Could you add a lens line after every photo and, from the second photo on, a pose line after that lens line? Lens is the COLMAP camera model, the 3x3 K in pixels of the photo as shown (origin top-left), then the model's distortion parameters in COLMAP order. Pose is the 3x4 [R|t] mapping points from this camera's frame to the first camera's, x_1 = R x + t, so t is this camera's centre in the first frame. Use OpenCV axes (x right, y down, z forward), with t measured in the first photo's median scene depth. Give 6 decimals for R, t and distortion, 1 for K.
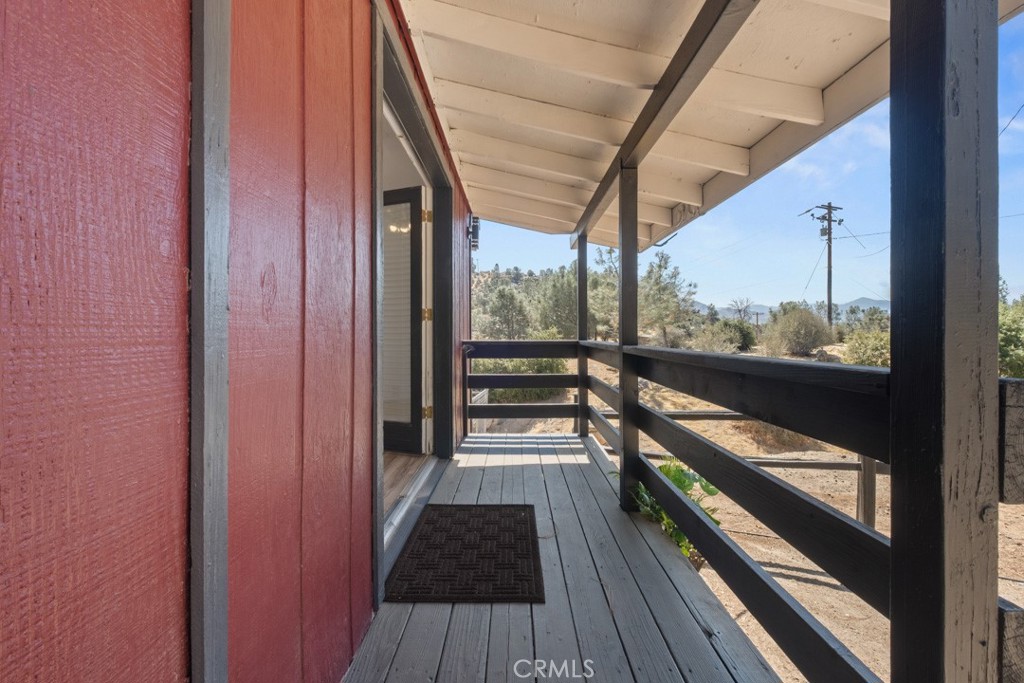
lens RADIAL K [[457.7, 0, 513.4], [0, 457.7, 336.3], [0, 0, 1]] dist [-0.000876, -0.000816]
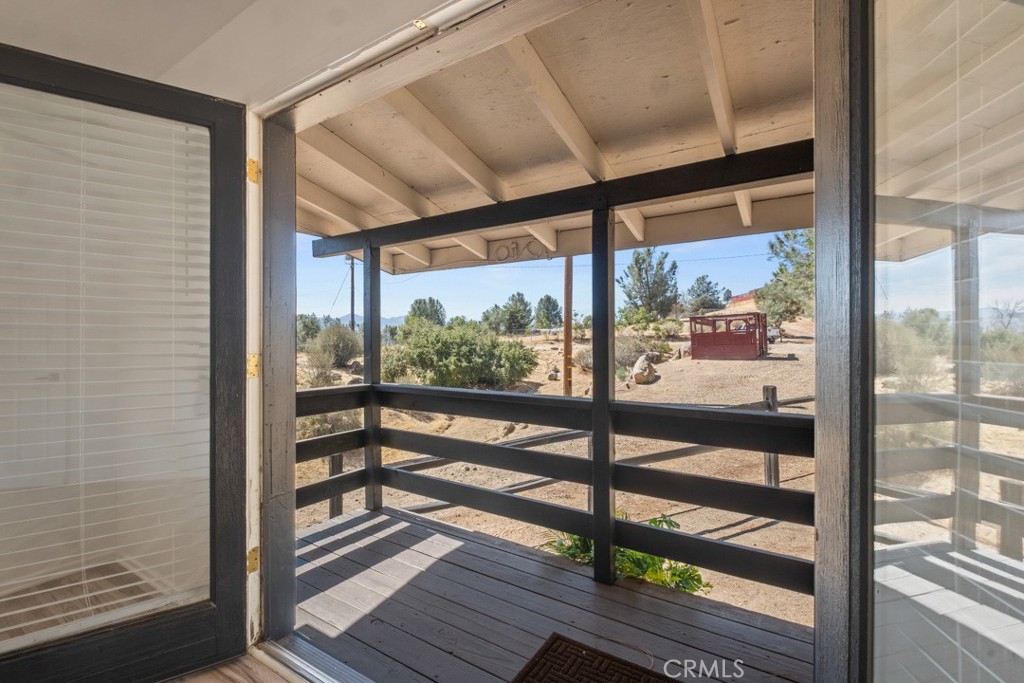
lens RADIAL K [[452.4, 0, 512.0], [0, 452.4, 341.5], [0, 0, 1]] dist [-0.000417, -0.000324]
pose [[0.540773, 0.004304, 0.841158, -0.360389], [0.003604, 0.999966, -0.007434, -0.055196], [-0.841161, 0.007051, 0.540739, 0.392750]]
